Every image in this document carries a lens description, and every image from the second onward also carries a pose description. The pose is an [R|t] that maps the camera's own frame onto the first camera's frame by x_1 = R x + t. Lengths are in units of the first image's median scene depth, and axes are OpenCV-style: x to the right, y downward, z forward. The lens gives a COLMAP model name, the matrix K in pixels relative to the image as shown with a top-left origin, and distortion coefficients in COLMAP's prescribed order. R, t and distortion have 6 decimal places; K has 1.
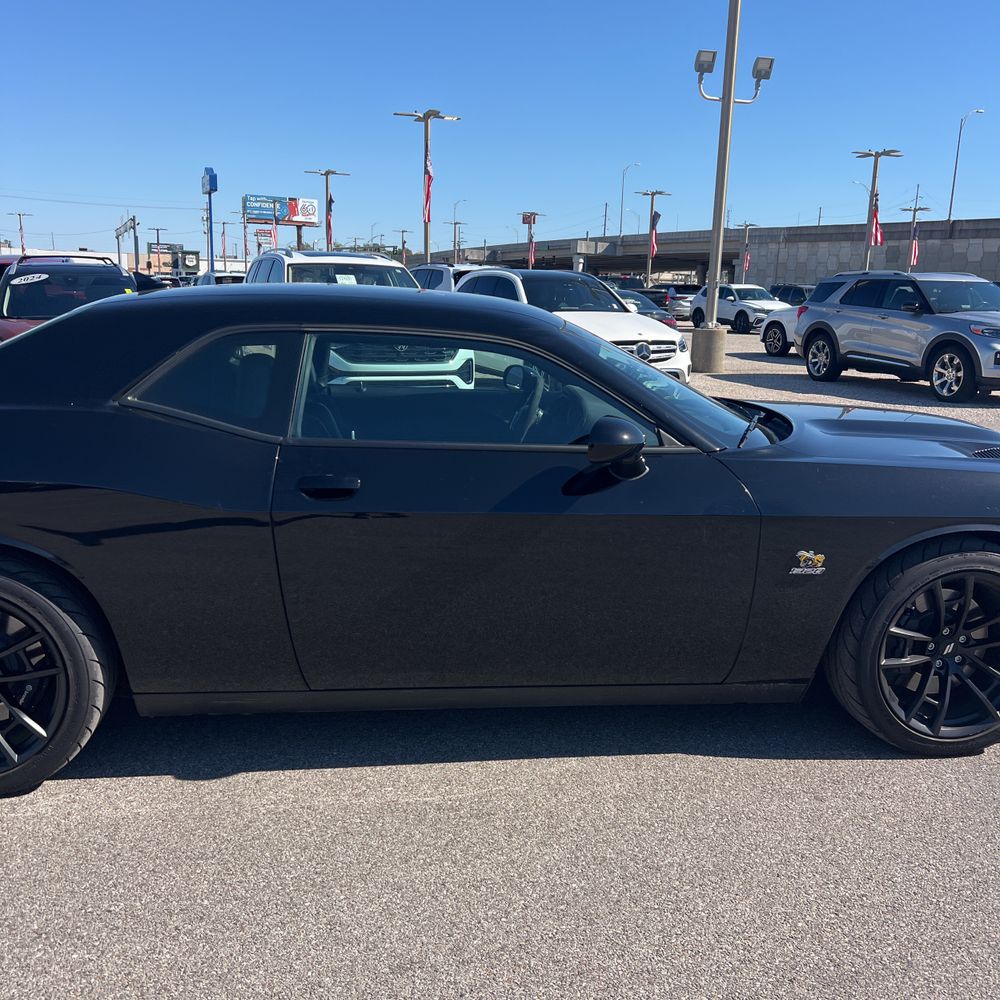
lens RADIAL K [[1009.7, 0, 501.9], [0, 1009.7, 518.2], [0, 0, 1]] dist [0.040904, -0.054864]
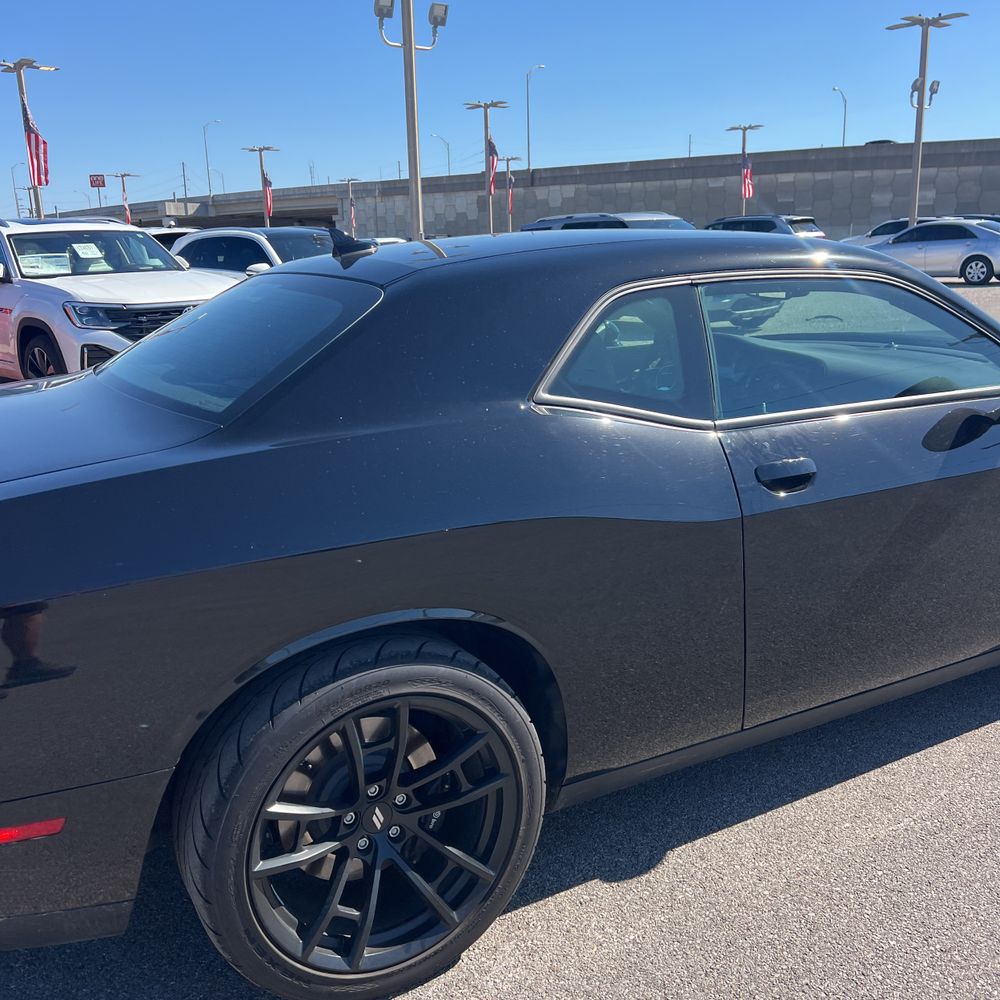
lens RADIAL K [[1006.9, 0, 481.2], [0, 1006.9, 496.9], [0, 0, 1]] dist [0.082140, -0.113771]
pose [[0.931762, -0.142113, 0.334100, -0.048743], [0.135779, 0.989833, 0.042365, -0.005878], [-0.336724, 0.005890, 0.941585, 0.023887]]
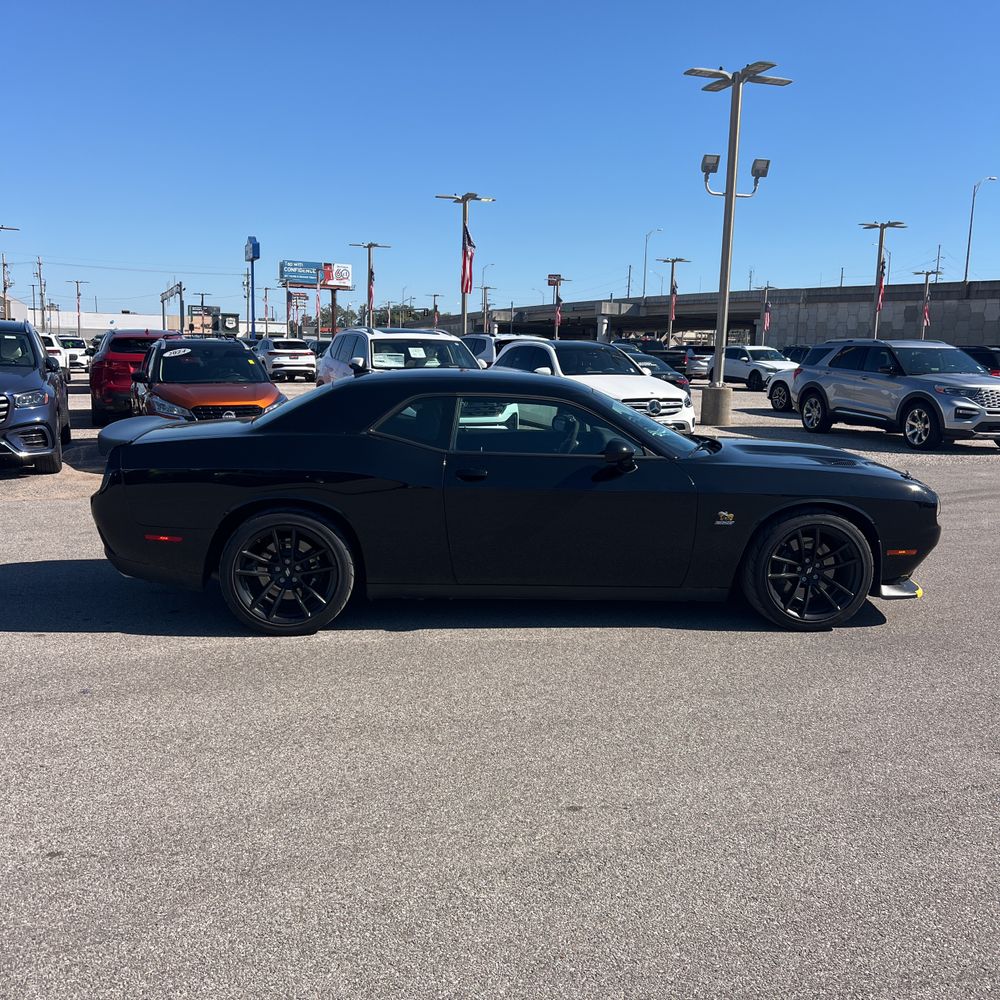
lens RADIAL K [[999.5, 0, 479.2], [0, 999.5, 495.6], [0, 0, 1]] dist [0.043127, -0.043923]
pose [[0.998837, 0.003128, -0.048104, -0.004685], [-0.006786, 0.997078, -0.076087, 0.011469], [0.047725, 0.076325, 0.995940, -0.067419]]
